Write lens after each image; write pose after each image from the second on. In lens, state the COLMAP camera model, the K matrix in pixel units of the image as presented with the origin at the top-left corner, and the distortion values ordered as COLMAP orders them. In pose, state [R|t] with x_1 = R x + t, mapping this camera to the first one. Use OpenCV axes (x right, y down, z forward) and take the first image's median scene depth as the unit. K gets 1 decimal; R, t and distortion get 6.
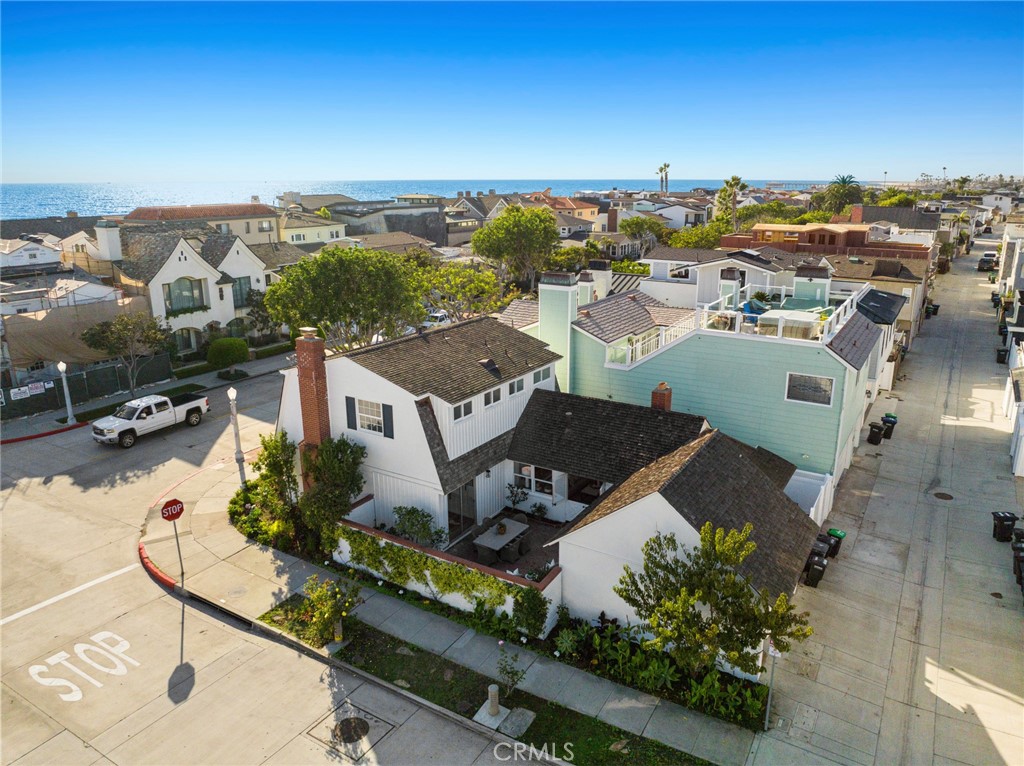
lens RADIAL K [[736.5, 0, 512.0], [0, 736.5, 383.0], [0, 0, 1]] dist [-0.038577, -0.001675]
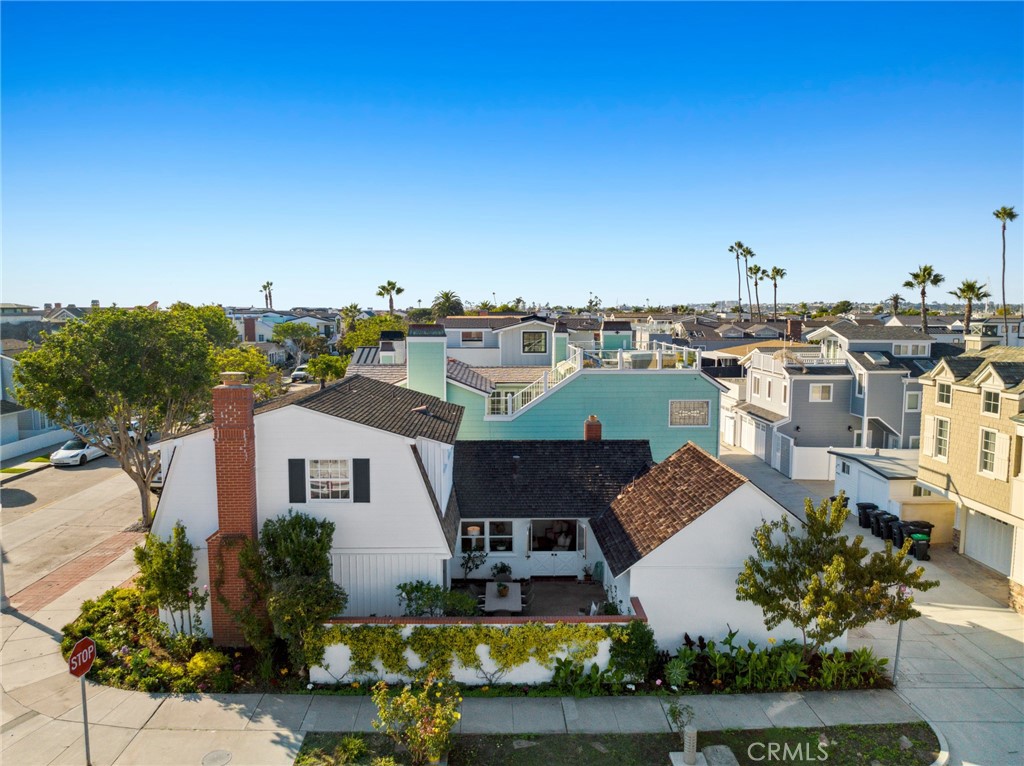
lens RADIAL K [[736.5, 0, 512.0], [0, 736.5, 383.0], [0, 0, 1]] dist [-0.038577, -0.001675]
pose [[0.833680, -0.051231, 0.549867, -0.444143], [0.145987, 0.980712, -0.129966, 0.072187], [-0.532603, 0.188624, 0.825079, 0.237571]]
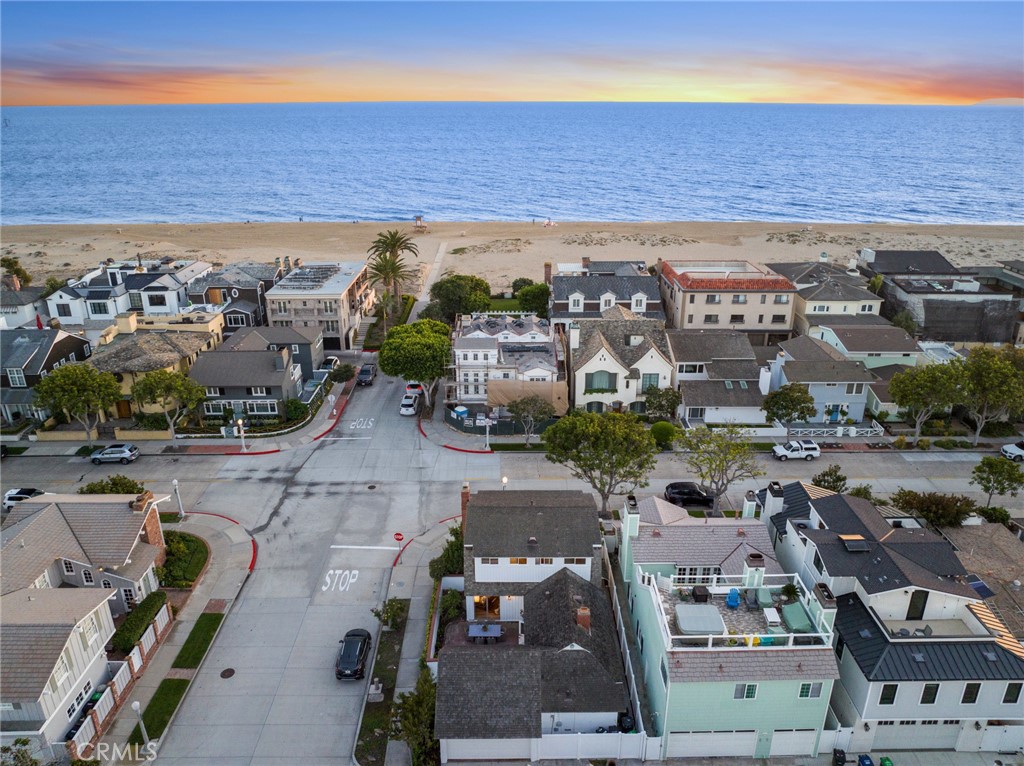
lens RADIAL K [[736.5, 0, 512.0], [0, 736.5, 383.0], [0, 0, 1]] dist [-0.038577, -0.001675]
pose [[0.524550, 0.319186, -0.789283, 1.279730], [-0.225668, 0.946030, 0.232598, -0.831163], [0.820927, 0.056107, 0.568270, -0.040807]]
